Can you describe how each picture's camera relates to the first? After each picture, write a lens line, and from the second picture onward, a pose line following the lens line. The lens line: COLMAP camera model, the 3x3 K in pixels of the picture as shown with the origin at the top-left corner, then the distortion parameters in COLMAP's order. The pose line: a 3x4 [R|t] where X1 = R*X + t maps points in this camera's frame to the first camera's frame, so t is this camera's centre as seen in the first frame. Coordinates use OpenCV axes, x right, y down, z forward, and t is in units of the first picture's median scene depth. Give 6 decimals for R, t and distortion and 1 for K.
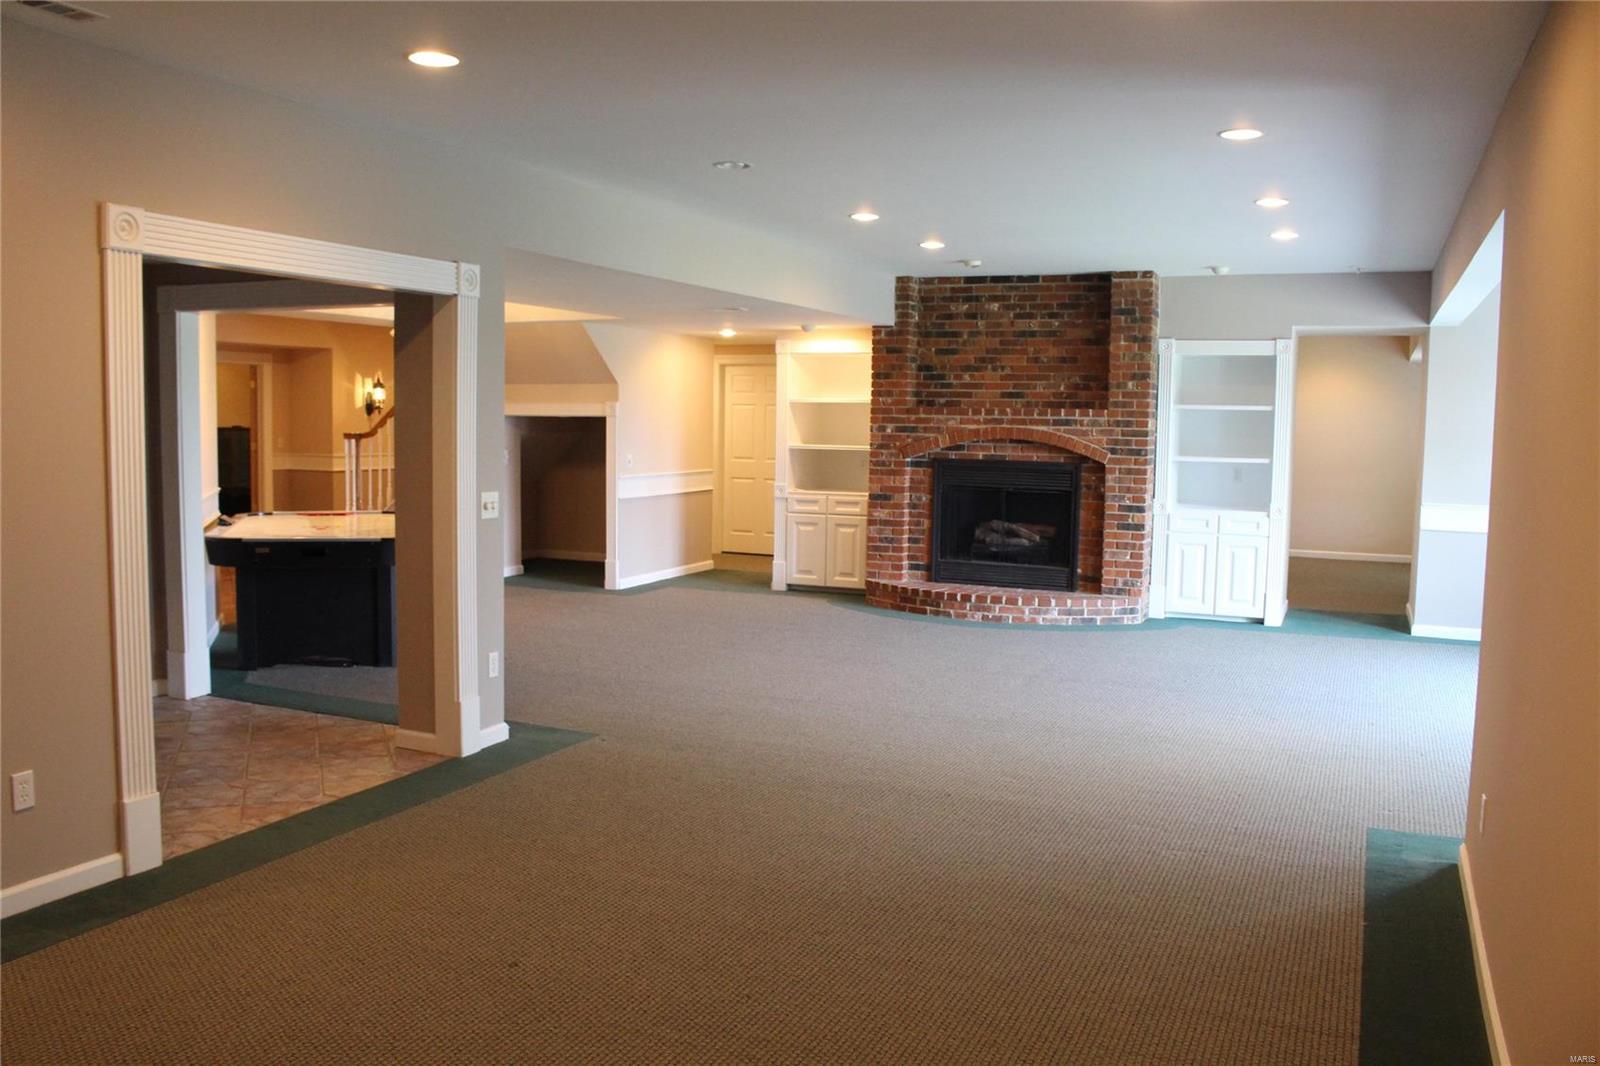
lens RADIAL K [[1316.6, 0, 803.5], [0, 1316.6, 538.7], [0, 0, 1]] dist [-0.152916, 0.117622]
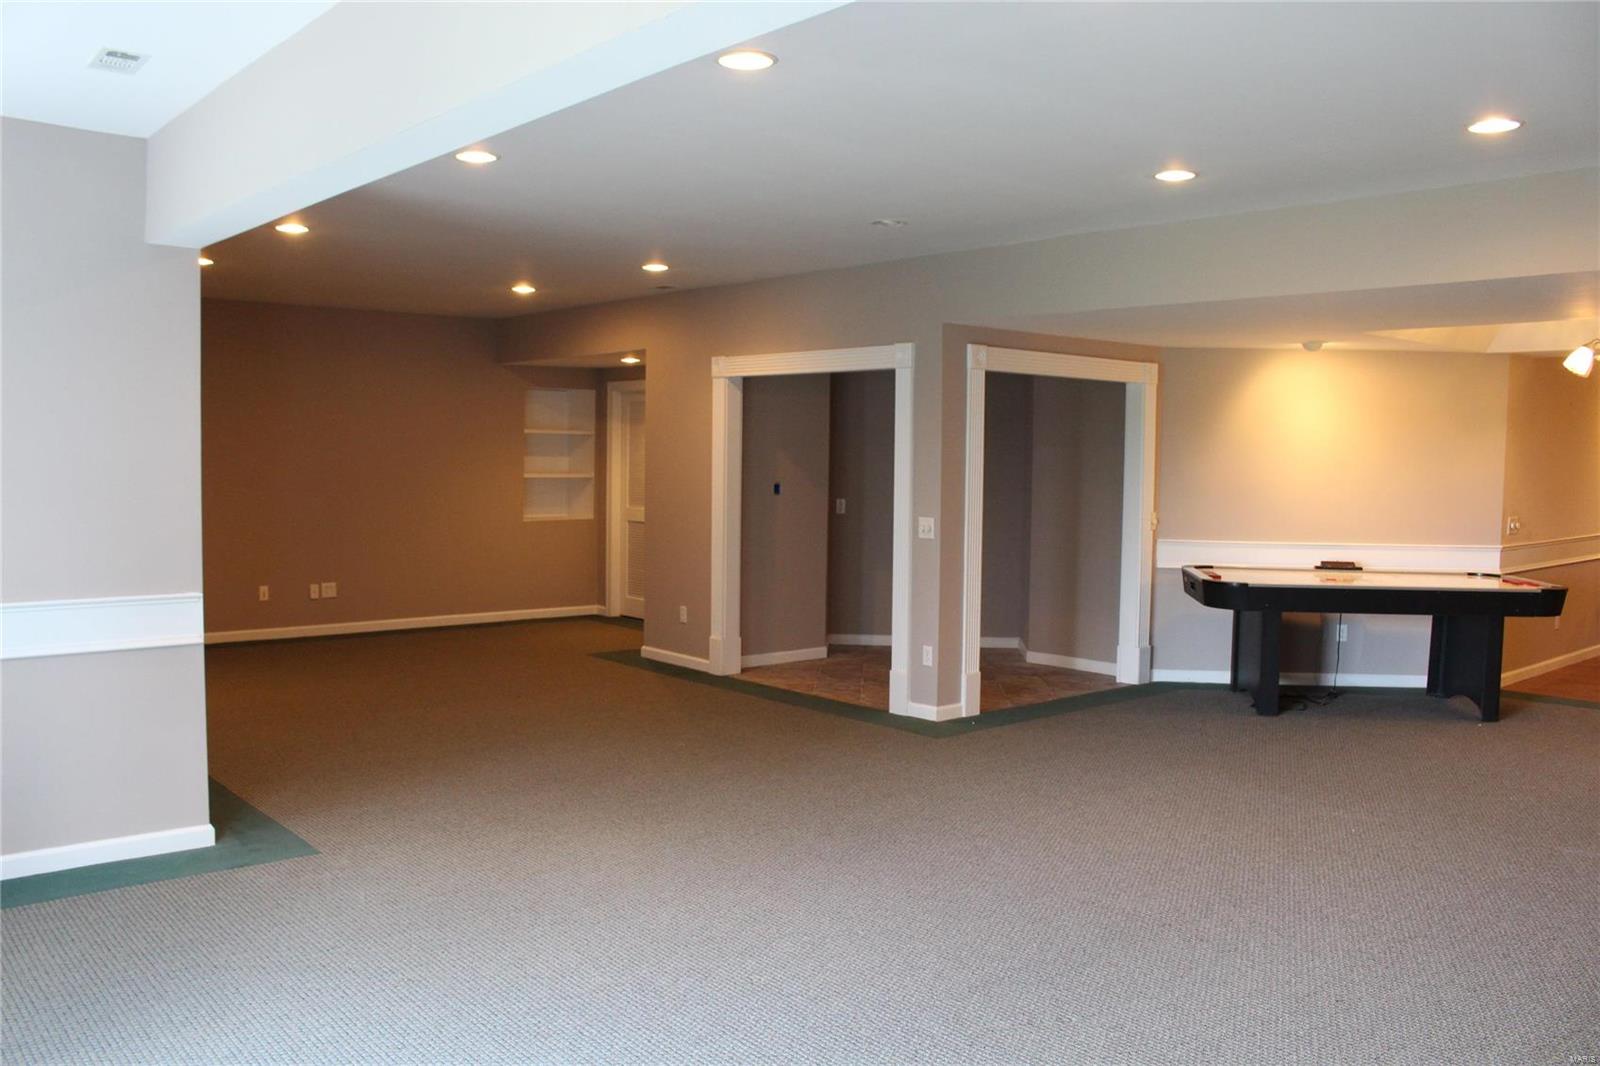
lens RADIAL K [[1316.6, 0, 784.0], [0, 1316.6, 533.4], [0, 0, 1]] dist [-0.152916, 0.117622]
pose [[-0.423182, 0.042906, -0.905028, 0.978376], [-0.098622, 0.990762, 0.093086, -0.126395], [0.900661, 0.128648, -0.415041, 1.407322]]
